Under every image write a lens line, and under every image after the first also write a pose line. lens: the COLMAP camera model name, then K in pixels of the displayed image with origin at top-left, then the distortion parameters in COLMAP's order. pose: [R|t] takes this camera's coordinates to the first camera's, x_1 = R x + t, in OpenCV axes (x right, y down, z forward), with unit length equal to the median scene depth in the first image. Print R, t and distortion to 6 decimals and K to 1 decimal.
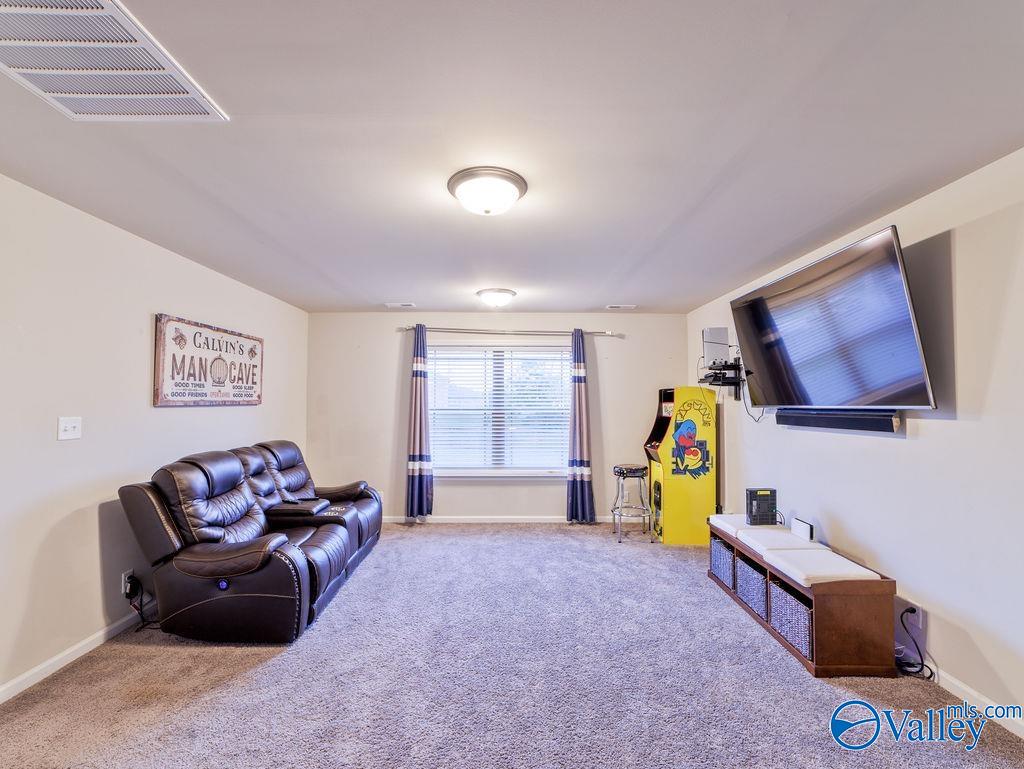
lens RADIAL K [[432.3, 0, 512.0], [0, 432.3, 384.5], [0, 0, 1]] dist [-0.001762, 0.000772]
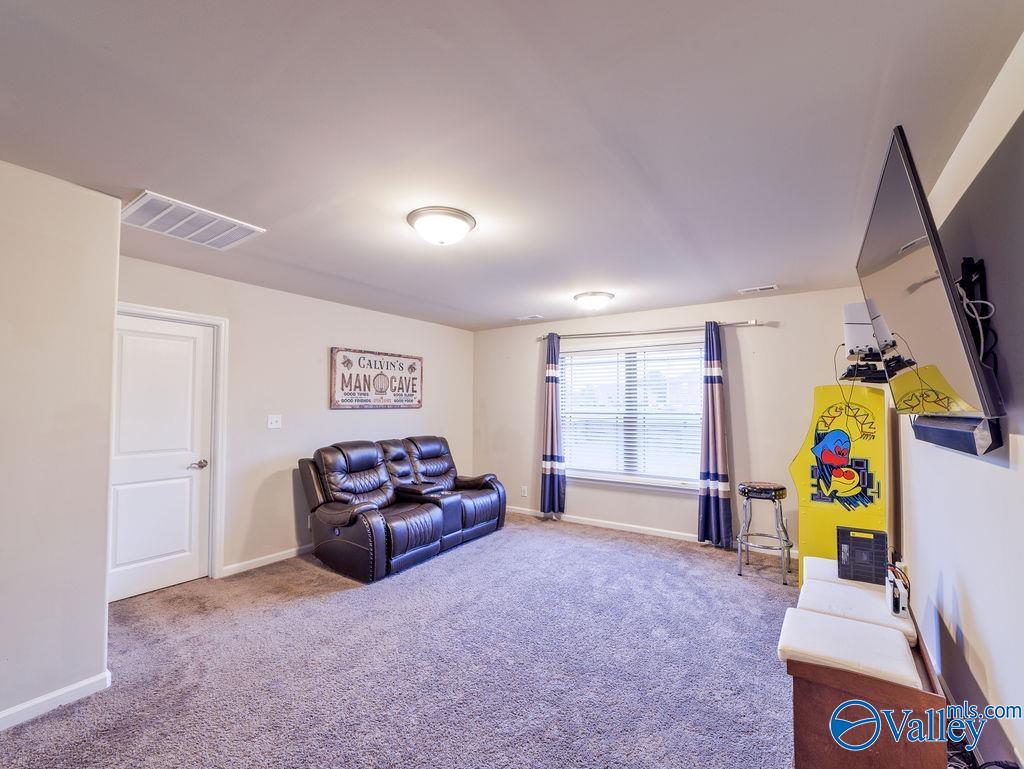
lens RADIAL K [[432.3, 0, 512.0], [0, 432.3, 384.5], [0, 0, 1]] dist [-0.001762, 0.000772]
pose [[0.829838, -0.027092, -0.557347, 0.362098], [0.022920, 0.999633, -0.014465, 0.001451], [0.557534, -0.000771, 0.830154, 0.068132]]
